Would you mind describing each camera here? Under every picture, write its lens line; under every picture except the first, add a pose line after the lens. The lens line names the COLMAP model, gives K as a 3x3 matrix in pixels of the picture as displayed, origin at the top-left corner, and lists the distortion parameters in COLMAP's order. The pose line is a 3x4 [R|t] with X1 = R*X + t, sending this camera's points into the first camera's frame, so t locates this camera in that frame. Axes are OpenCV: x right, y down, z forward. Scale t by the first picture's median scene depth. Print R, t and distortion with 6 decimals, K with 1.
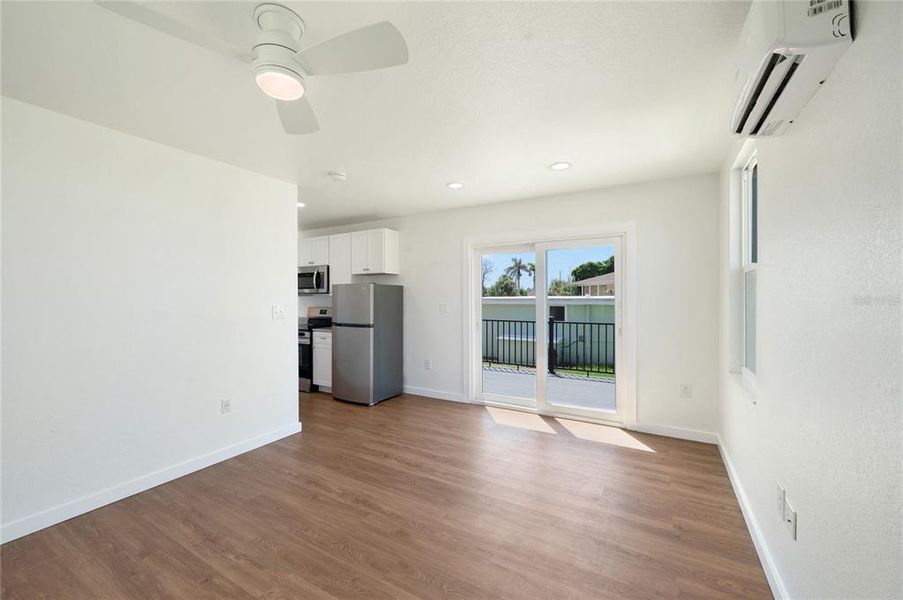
lens RADIAL K [[357.3, 0, 454.0], [0, 357.3, 296.5], [0, 0, 1]] dist [-0.001283, -0.000084]
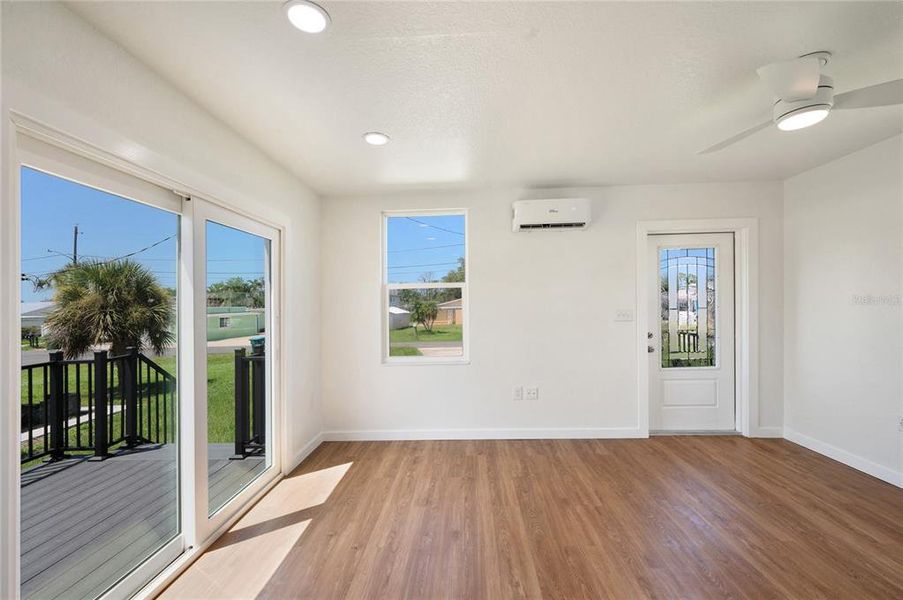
lens RADIAL K [[364.6, 0, 454.2], [0, 364.6, 307.0], [0, 0, 1]] dist [0.010505, 0.000030]
pose [[-0.465014, 0.010283, 0.885243, -0.463862], [0.022847, 0.999739, 0.000389, 0.005758], [-0.885008, 0.020406, -0.465128, 1.157217]]
